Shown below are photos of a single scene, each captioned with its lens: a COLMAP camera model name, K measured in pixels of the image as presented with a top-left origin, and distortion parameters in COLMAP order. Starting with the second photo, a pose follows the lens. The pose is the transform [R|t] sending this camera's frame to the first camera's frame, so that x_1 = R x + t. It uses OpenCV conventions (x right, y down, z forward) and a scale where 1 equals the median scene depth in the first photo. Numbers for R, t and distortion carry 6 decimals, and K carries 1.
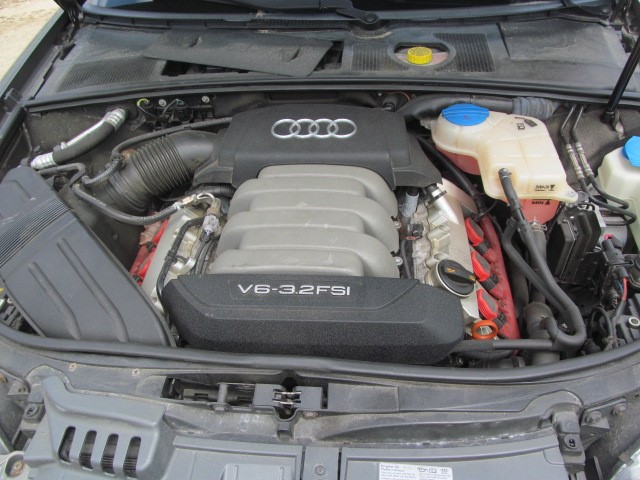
lens RADIAL K [[524.9, 0, 320.0], [0, 524.9, 240.0], [0, 0, 1]] dist [-0.054877, 0.020088]
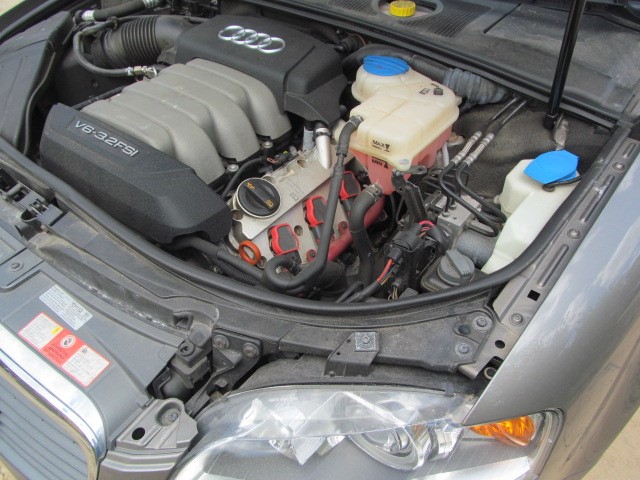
lens RADIAL K [[524.9, 0, 320.0], [0, 524.9, 240.0], [0, 0, 1]] dist [-0.054877, 0.020088]
pose [[0.844950, 0.400503, -0.354480, 0.675719], [-0.397364, 0.913701, 0.085159, 0.013396], [0.357995, 0.068903, 0.931178, 0.110775]]
